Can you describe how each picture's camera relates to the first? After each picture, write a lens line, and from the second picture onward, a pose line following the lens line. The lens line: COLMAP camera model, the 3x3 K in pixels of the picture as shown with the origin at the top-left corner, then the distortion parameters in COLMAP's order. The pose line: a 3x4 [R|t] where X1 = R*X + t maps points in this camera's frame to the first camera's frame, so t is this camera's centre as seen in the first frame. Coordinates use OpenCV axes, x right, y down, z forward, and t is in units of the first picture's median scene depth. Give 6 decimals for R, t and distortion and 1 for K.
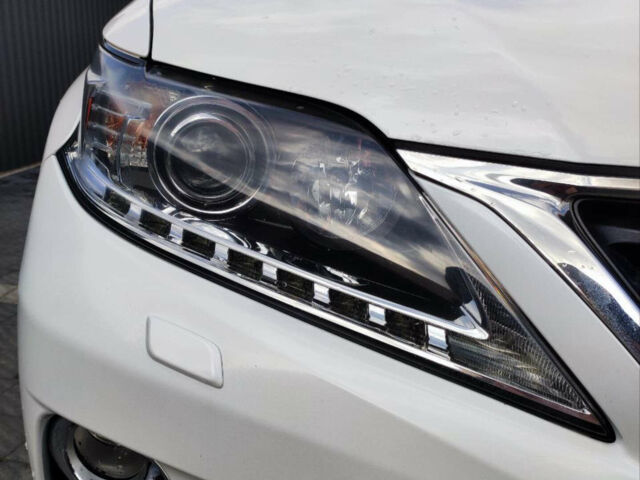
lens RADIAL K [[618.8, 0, 320.0], [0, 618.8, 240.0], [0, 0, 1]] dist [0.049555, 0.004145]
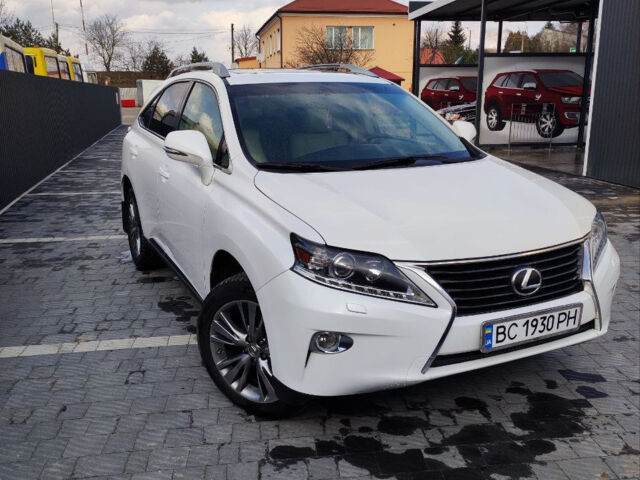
lens RADIAL K [[629.4, 0, 320.0], [0, 629.4, 240.0], [0, 0, 1]] dist [0.043413, -0.026822]
pose [[0.929497, -0.124212, 0.347286, -1.816485], [0.140153, 0.989906, -0.021061, -0.241205], [-0.341164, 0.068250, 0.937523, -3.023903]]
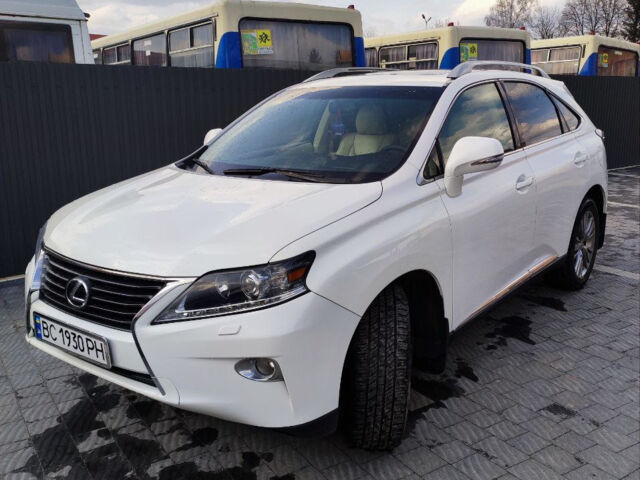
lens RADIAL K [[618.8, 0, 320.0], [0, 618.8, 240.0], [0, 0, 1]] dist [0.049555, 0.004145]
pose [[0.722349, 0.106718, -0.683245, 5.166637], [-0.153043, 0.988191, -0.007453, -0.423533], [0.674381, 0.109949, 0.730151, -1.370854]]
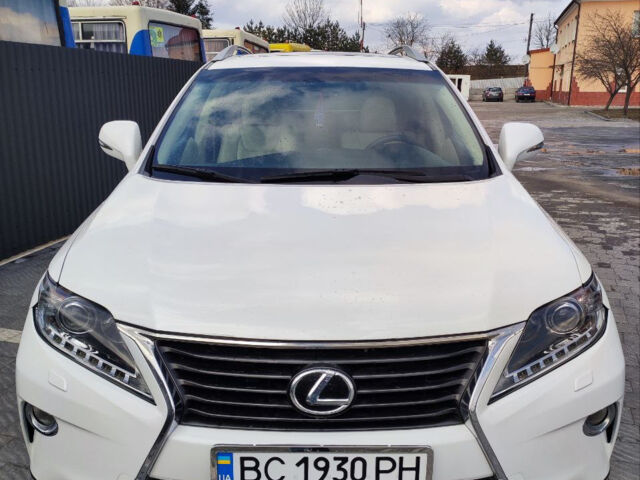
lens RADIAL K [[618.8, 0, 320.0], [0, 618.8, 240.0], [0, 0, 1]] dist [0.049555, 0.004145]
pose [[0.995928, -0.012123, -0.089333, 1.287917], [0.008339, 0.999057, -0.042610, -0.365747], [0.089766, 0.041691, 0.995090, -1.944923]]
